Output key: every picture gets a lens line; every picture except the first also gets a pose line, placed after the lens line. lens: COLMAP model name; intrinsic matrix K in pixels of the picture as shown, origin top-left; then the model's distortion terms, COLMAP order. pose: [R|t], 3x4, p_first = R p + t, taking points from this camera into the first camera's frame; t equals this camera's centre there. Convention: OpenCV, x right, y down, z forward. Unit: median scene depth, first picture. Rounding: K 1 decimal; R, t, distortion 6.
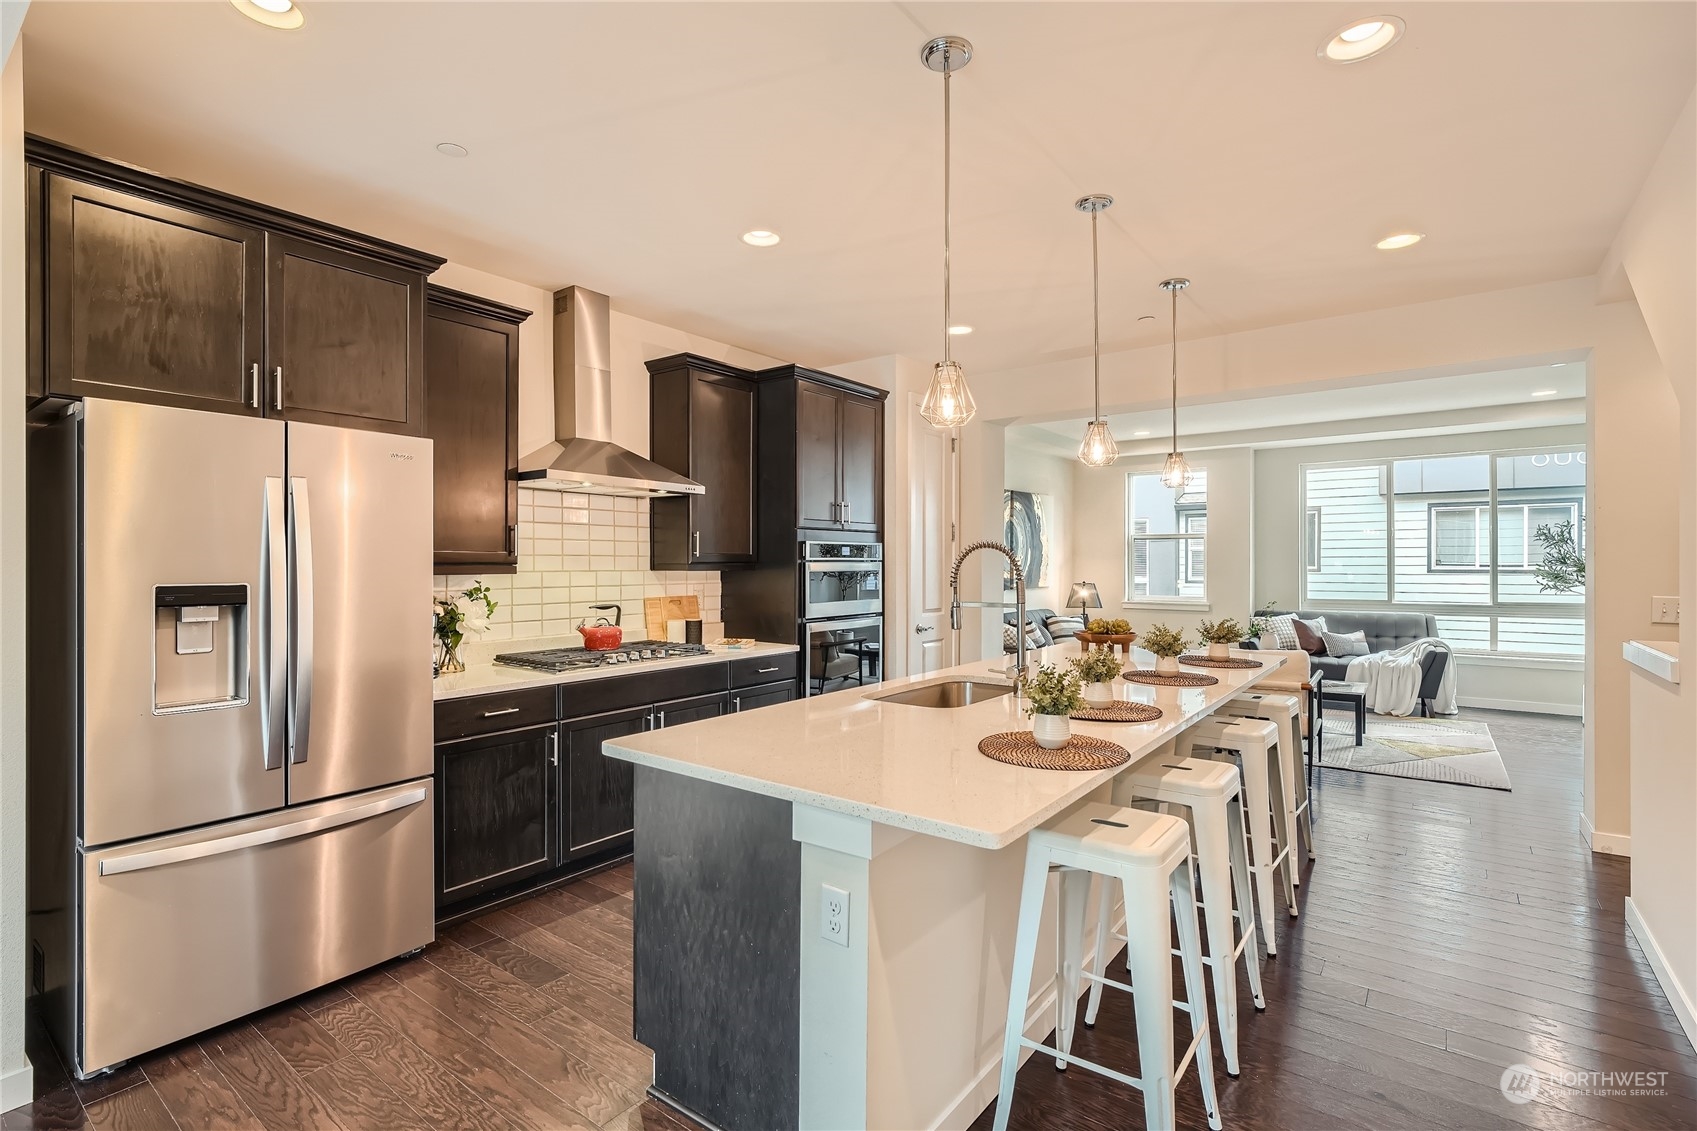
lens RADIAL K [[790.4, 0, 850.3], [0, 790.4, 570.1], [0, 0, 1]] dist [0.002439, 0.002239]
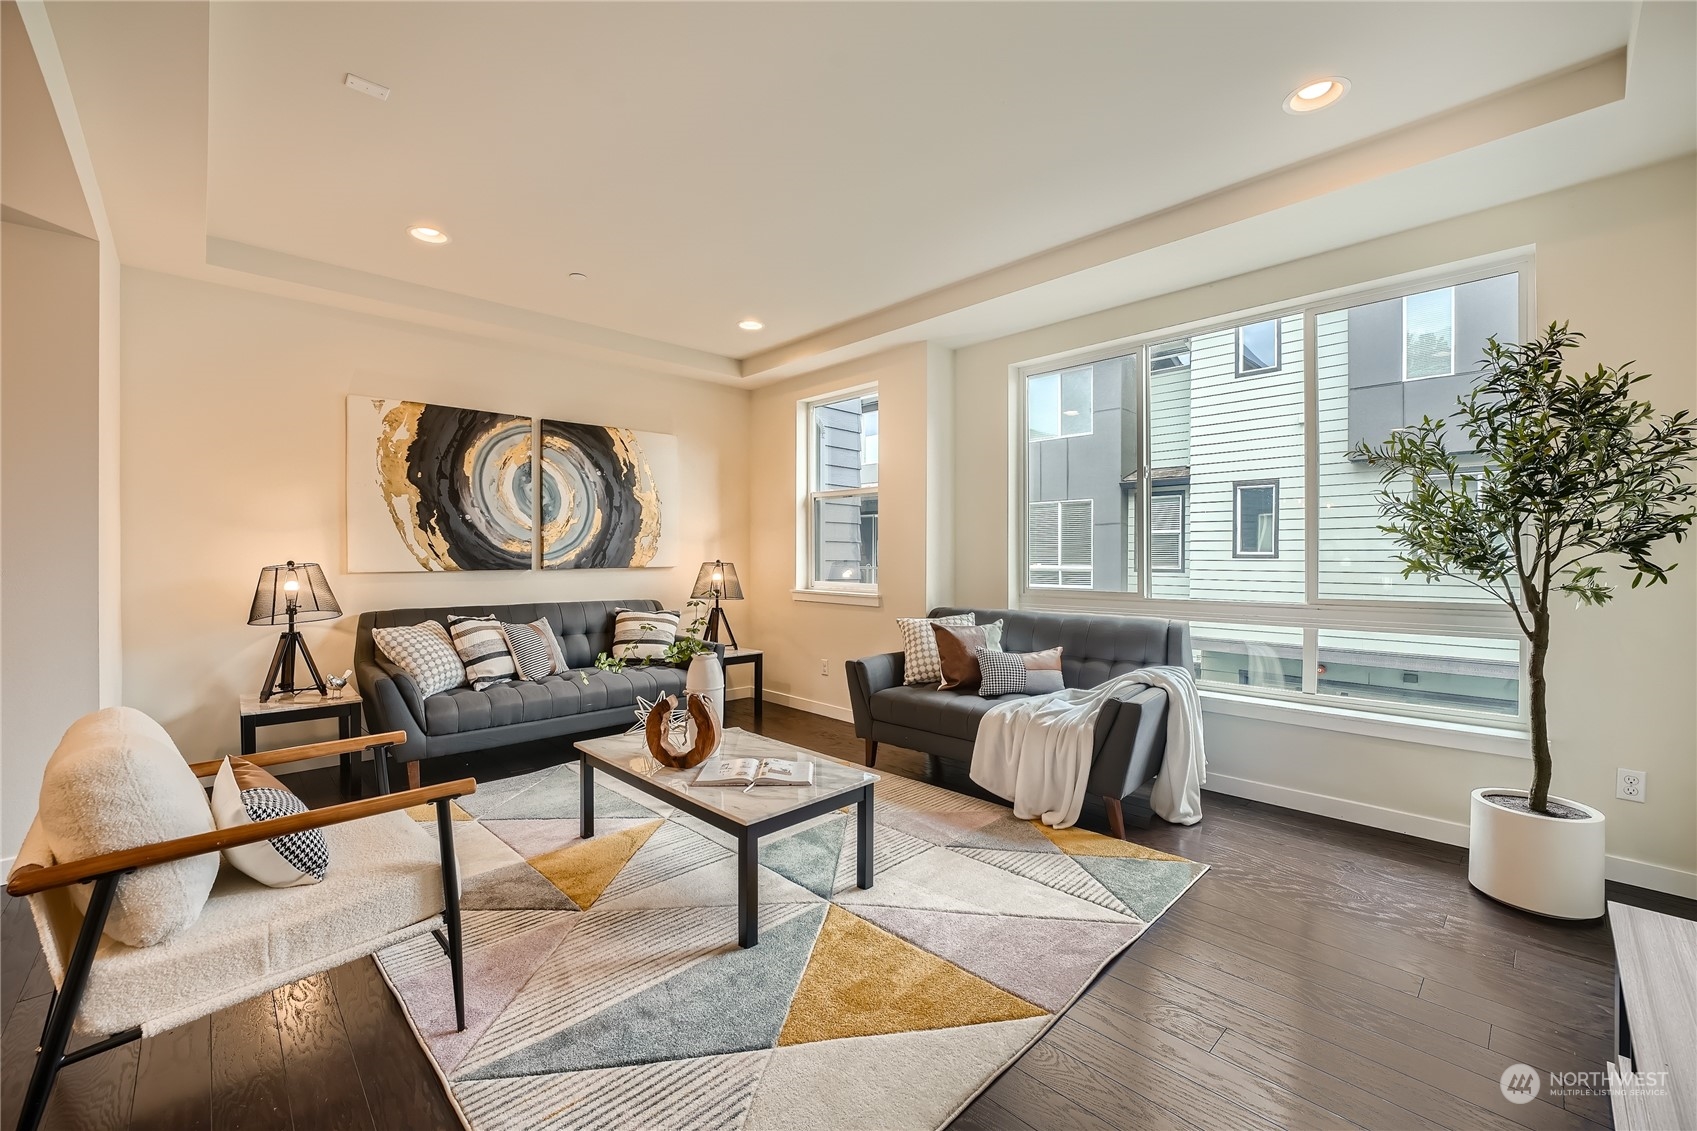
lens RADIAL K [[695.4, 0, 838.2], [0, 695.4, 556.8], [0, 0, 1]] dist [-0.014532, -0.000038]
pose [[0.987798, 0.004131, -0.155683, 0.567281], [-0.005243, 0.999964, -0.006738, 0.017702], [0.155649, 0.007472, 0.987784, 0.497574]]
